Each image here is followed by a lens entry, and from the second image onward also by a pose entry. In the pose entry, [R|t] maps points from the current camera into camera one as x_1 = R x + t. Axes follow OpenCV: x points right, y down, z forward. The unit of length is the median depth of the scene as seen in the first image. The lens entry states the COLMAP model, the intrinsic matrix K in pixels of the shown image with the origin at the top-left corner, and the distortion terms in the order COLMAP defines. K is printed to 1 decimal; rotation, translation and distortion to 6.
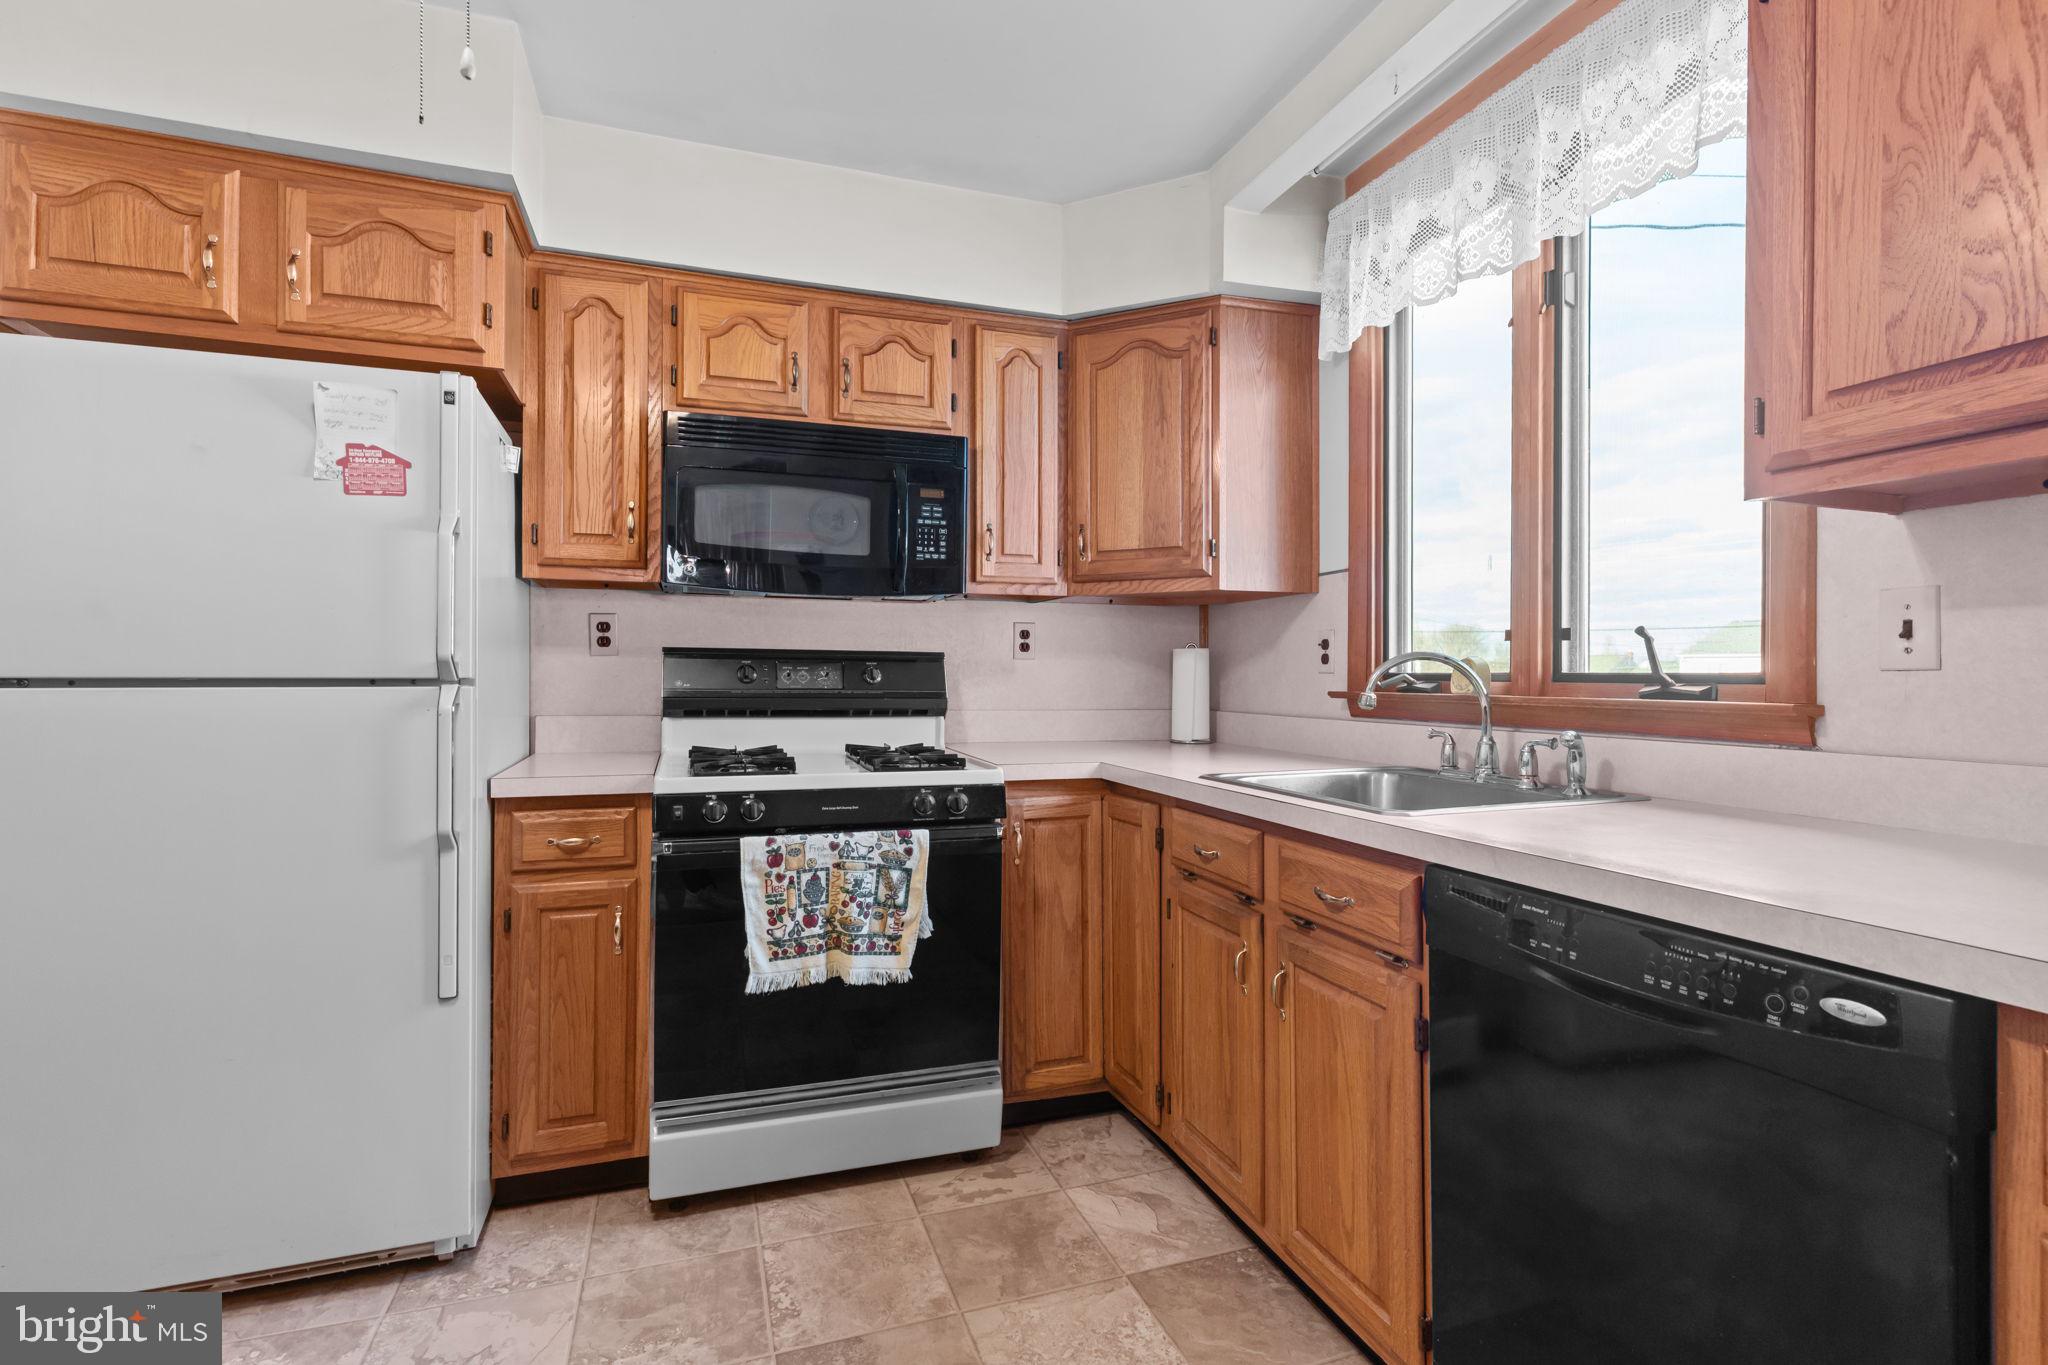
lens RADIAL K [[966.4, 0, 1024.6], [0, 966.4, 675.7], [0, 0, 1]] dist [-0.000005, 0.000435]
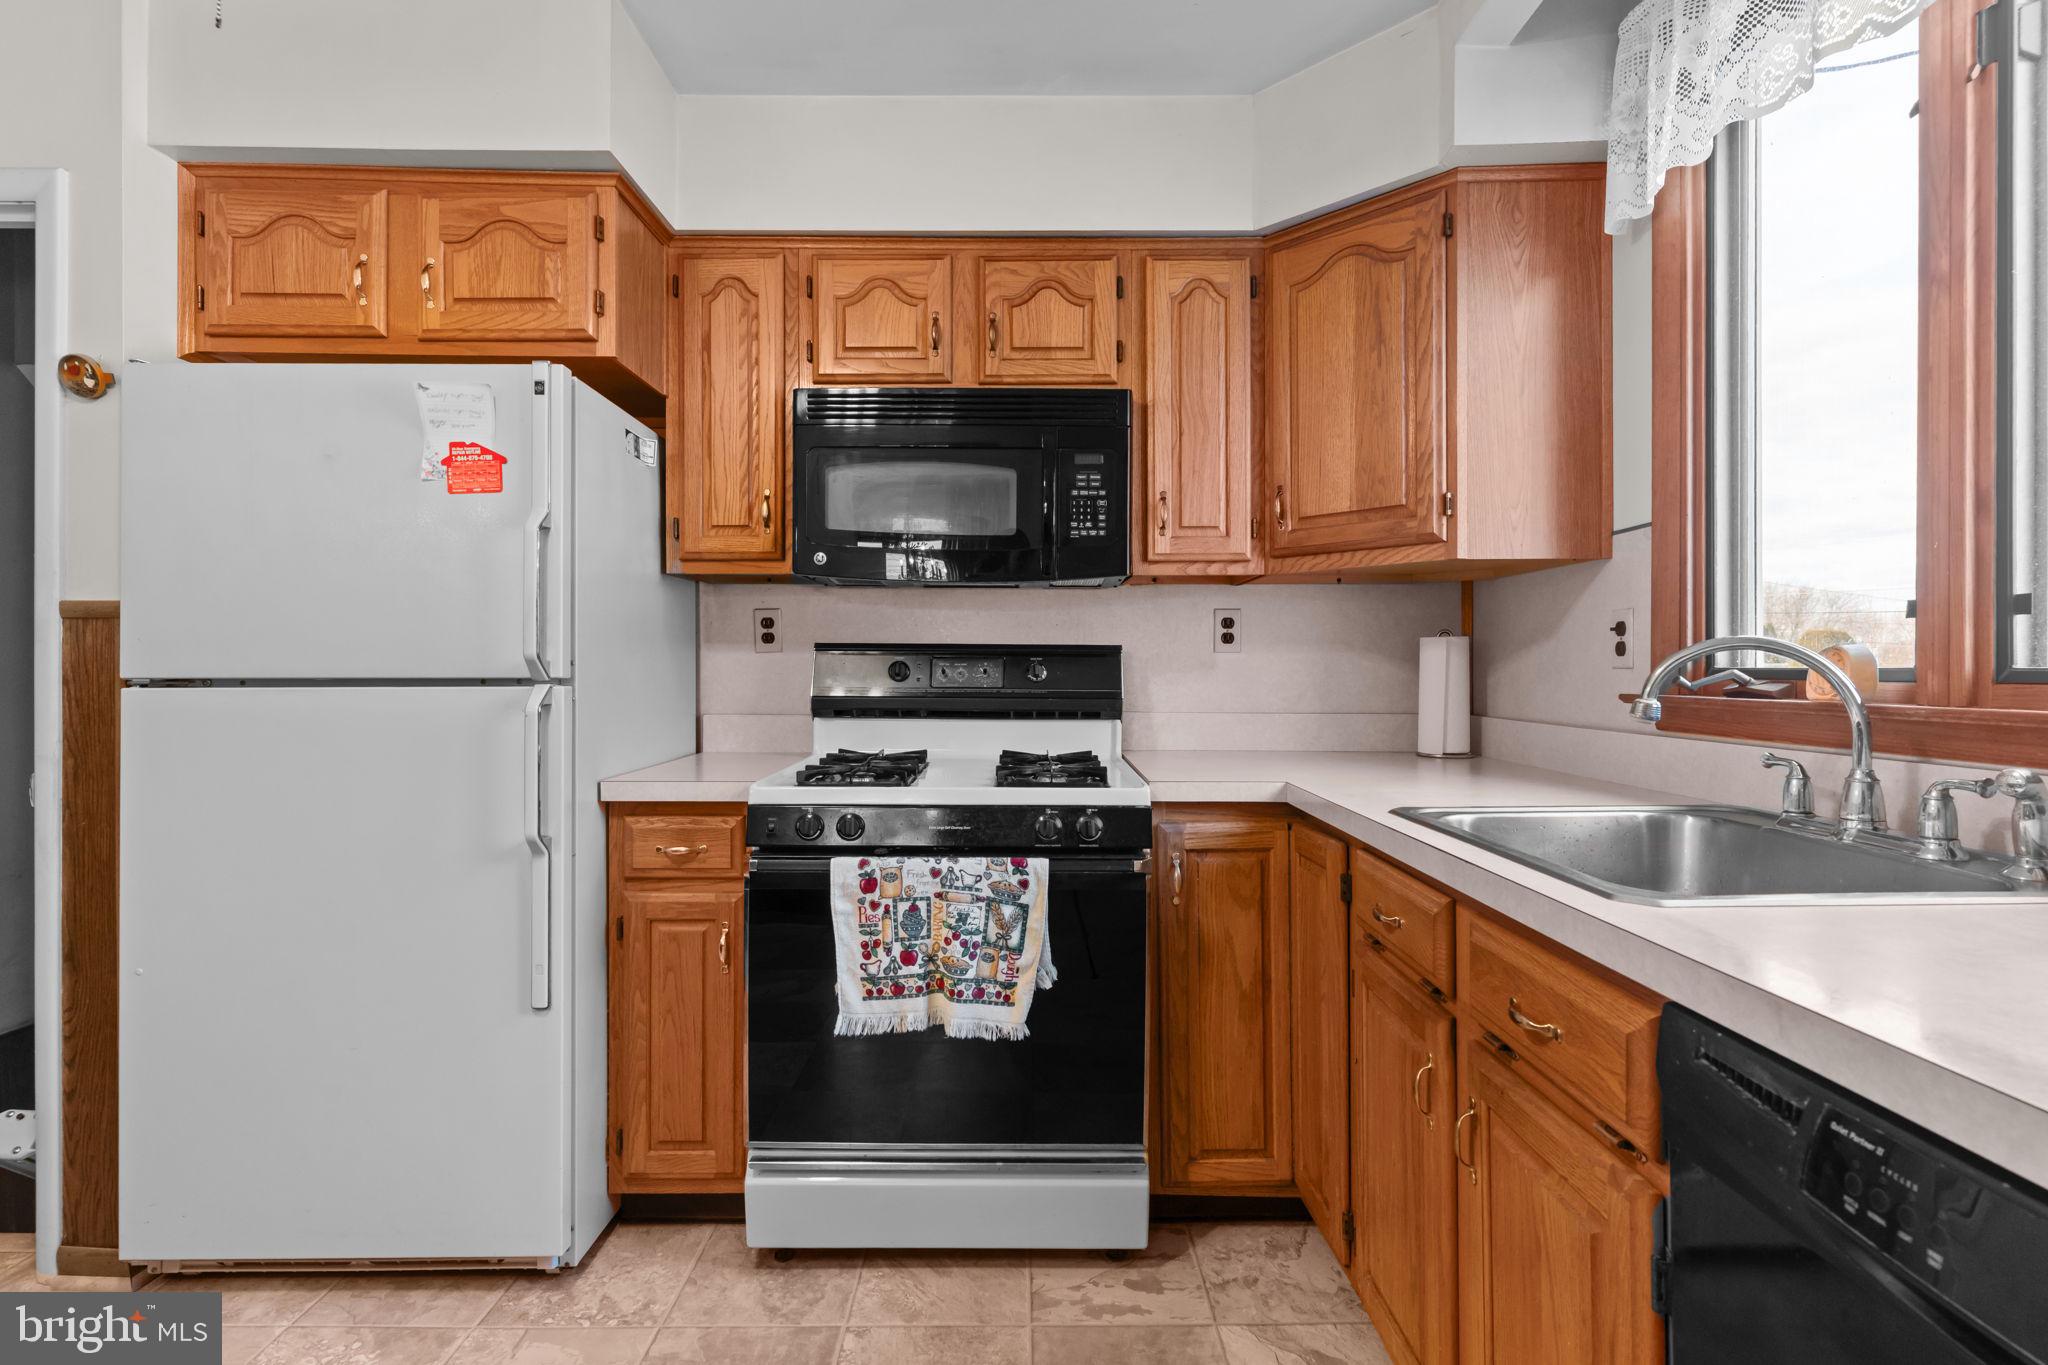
lens RADIAL K [[972.0, 0, 1022.2], [0, 972.0, 671.5], [0, 0, 1]] dist [0.002869, -0.001587]
pose [[0.945839, -0.002177, -0.324628, 0.155629], [0.002975, 0.999994, 0.001961, -0.003771], [0.324622, -0.002821, 0.945840, 0.207547]]
